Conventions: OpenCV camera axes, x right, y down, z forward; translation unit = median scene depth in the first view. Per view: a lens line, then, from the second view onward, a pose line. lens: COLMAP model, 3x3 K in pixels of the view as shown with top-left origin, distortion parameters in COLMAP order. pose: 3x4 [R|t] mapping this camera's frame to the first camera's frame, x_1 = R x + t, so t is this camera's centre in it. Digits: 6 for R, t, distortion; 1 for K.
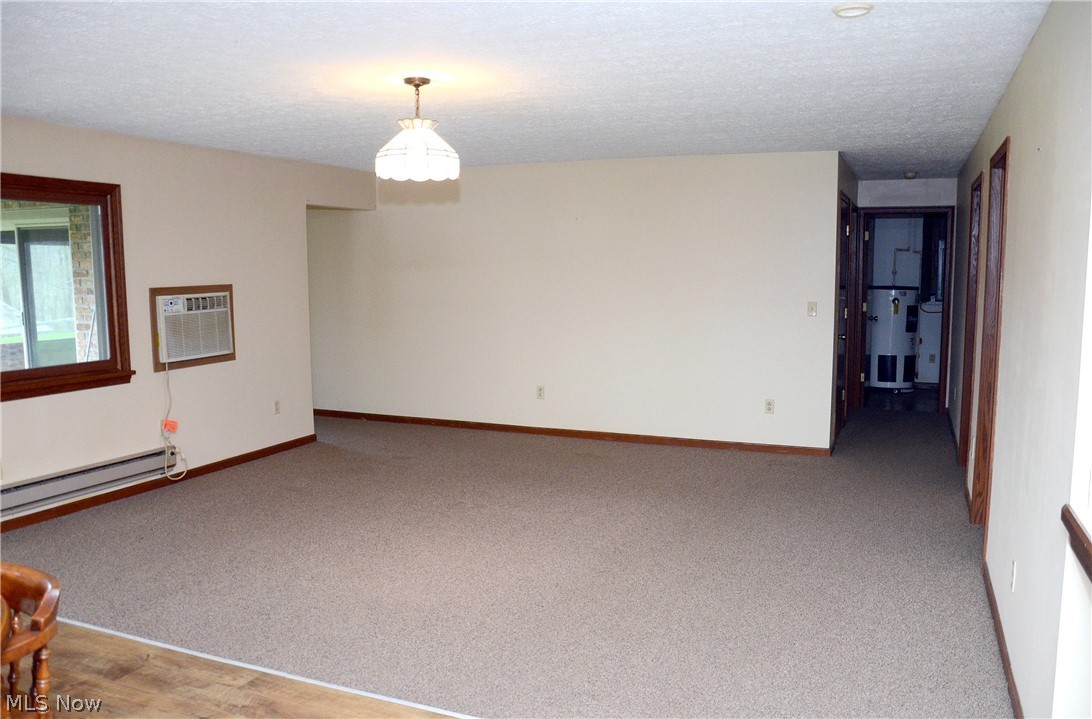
lens RADIAL K [[959.1, 0, 543.6], [0, 959.1, 368.9], [0, 0, 1]] dist [-0.001571, 0.007623]
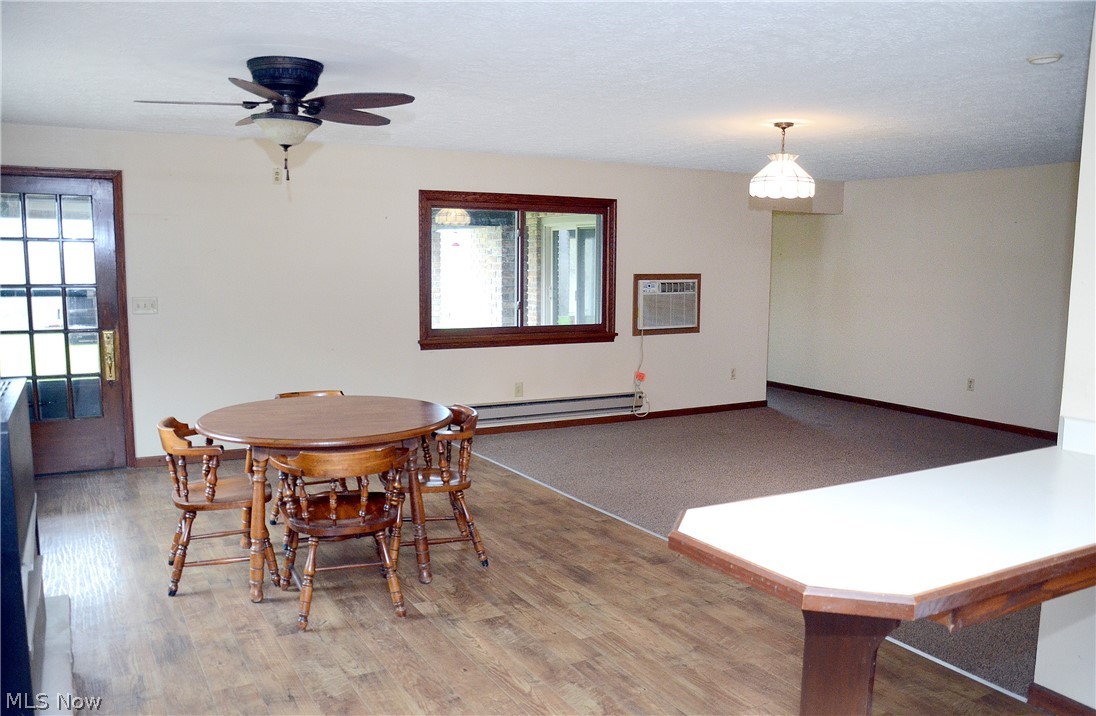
lens RADIAL K [[913.9, 0, 547.9], [0, 913.9, 354.7], [0, 0, 1]] dist [-0.020814, -0.011315]
pose [[0.839936, 0.080376, -0.536700, 0.189732], [-0.083238, 0.996350, 0.018945, 0.015364], [0.536263, 0.028761, 0.843561, -0.155064]]
